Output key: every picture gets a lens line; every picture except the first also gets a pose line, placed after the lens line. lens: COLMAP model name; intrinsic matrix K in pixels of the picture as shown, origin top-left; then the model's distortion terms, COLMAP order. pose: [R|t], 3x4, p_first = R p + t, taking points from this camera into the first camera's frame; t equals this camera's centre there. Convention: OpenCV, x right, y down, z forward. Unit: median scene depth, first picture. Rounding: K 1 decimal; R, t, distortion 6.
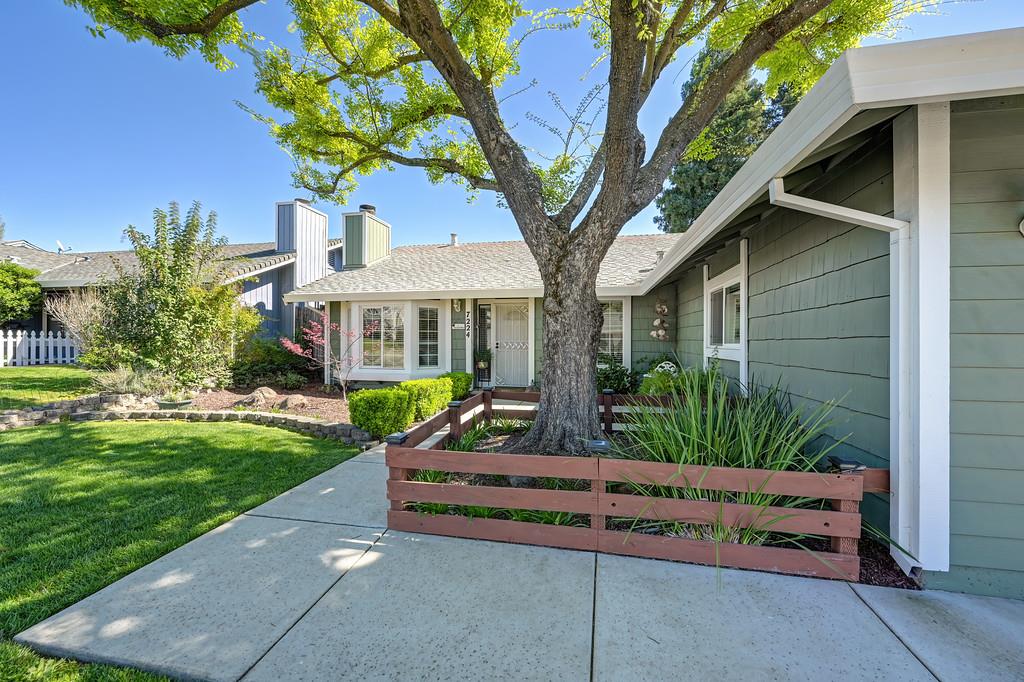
lens RADIAL K [[401.3, 0, 512.2], [0, 401.3, 341.6], [0, 0, 1]] dist [-0.005543, -0.000409]
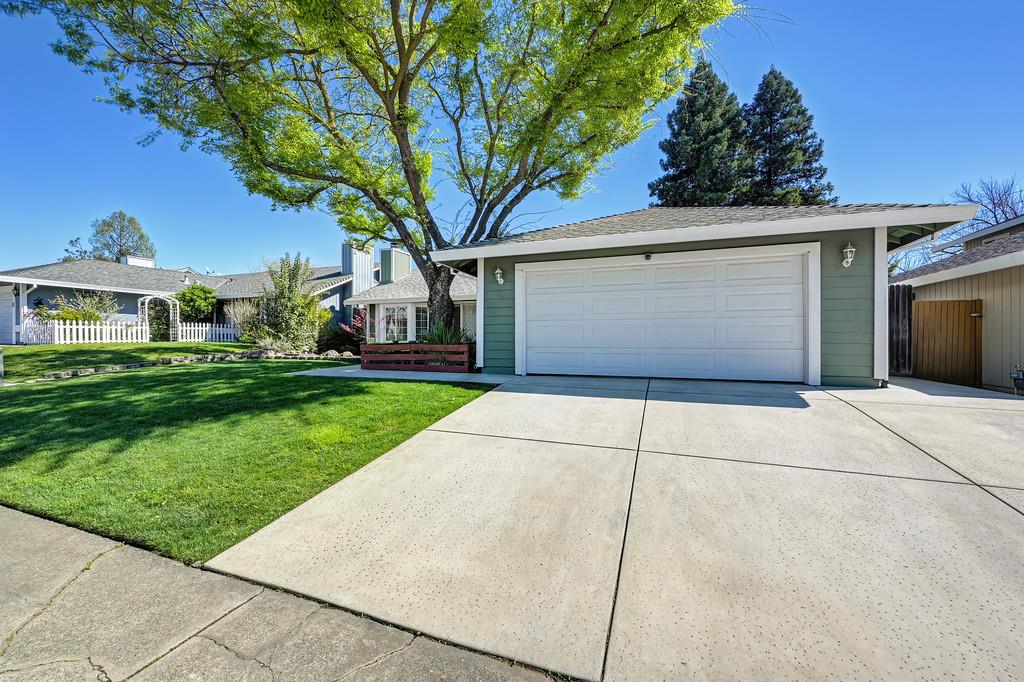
lens RADIAL K [[401.3, 0, 509.7], [0, 401.3, 345.0], [0, 0, 1]] dist [-0.005543, -0.000409]
pose [[0.988039, -0.000588, -0.154206, 0.434239], [0.001080, 0.999995, 0.003104, 0.074931], [0.154203, -0.003233, 0.988034, -0.646677]]
